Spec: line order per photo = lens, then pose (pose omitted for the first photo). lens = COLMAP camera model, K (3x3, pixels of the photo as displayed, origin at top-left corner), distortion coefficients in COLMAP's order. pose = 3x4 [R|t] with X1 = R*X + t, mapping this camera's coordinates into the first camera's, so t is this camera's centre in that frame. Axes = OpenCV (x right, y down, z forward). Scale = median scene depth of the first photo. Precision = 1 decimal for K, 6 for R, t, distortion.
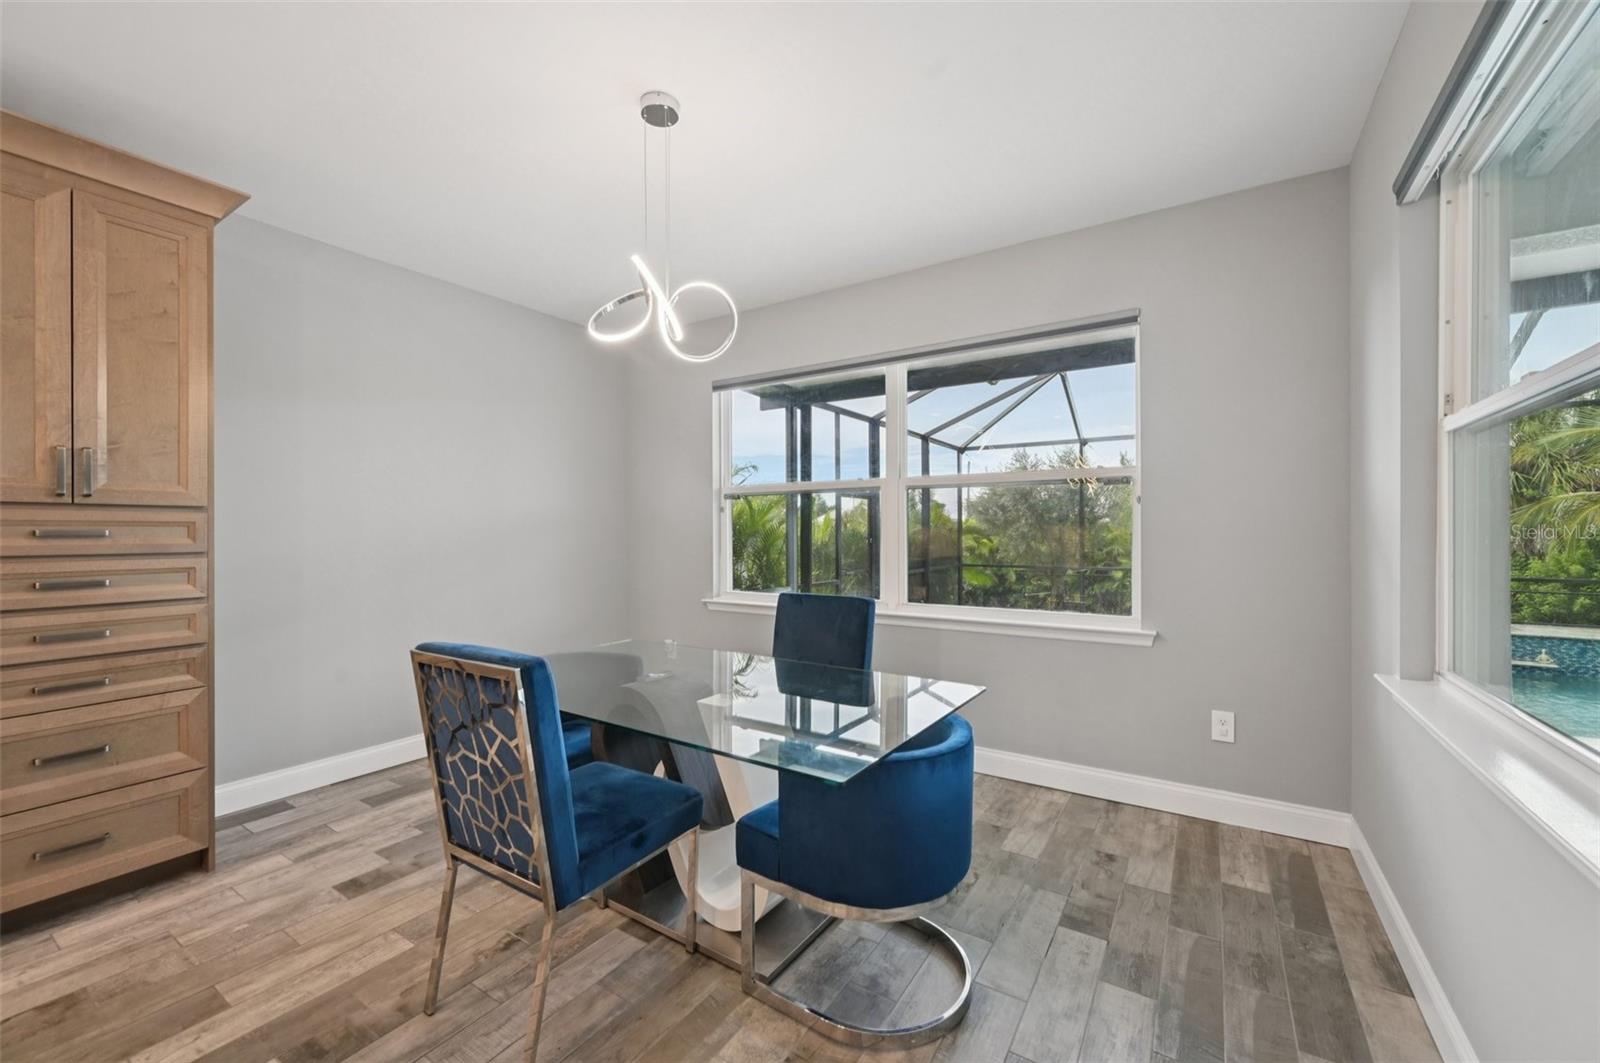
lens RADIAL K [[631.7, 0, 808.5], [0, 631.7, 531.9], [0, 0, 1]] dist [0.000275, 0.000056]
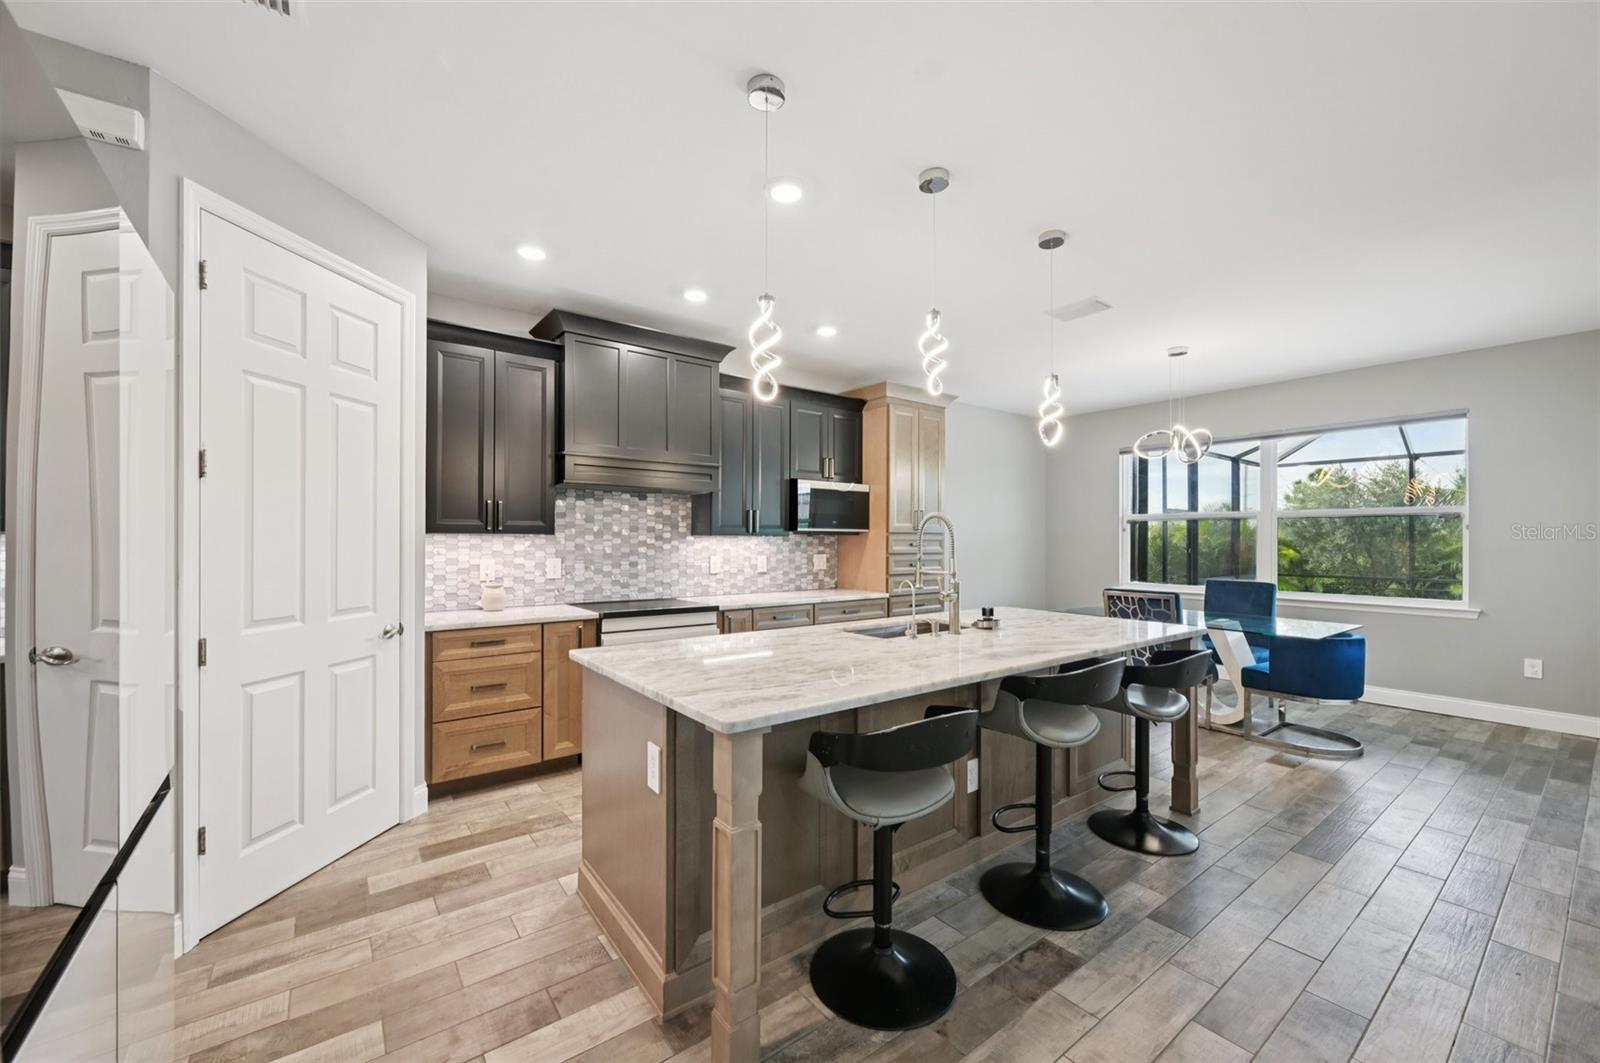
lens RADIAL K [[631.7, 0, 813.6], [0, 631.7, 536.1], [0, 0, 1]] dist [0.000275, 0.000056]
pose [[0.942018, 0.004047, -0.335537, -0.301380], [-0.006076, 0.999969, -0.004997, -0.006734], [0.335506, 0.006746, 0.942014, -0.639801]]
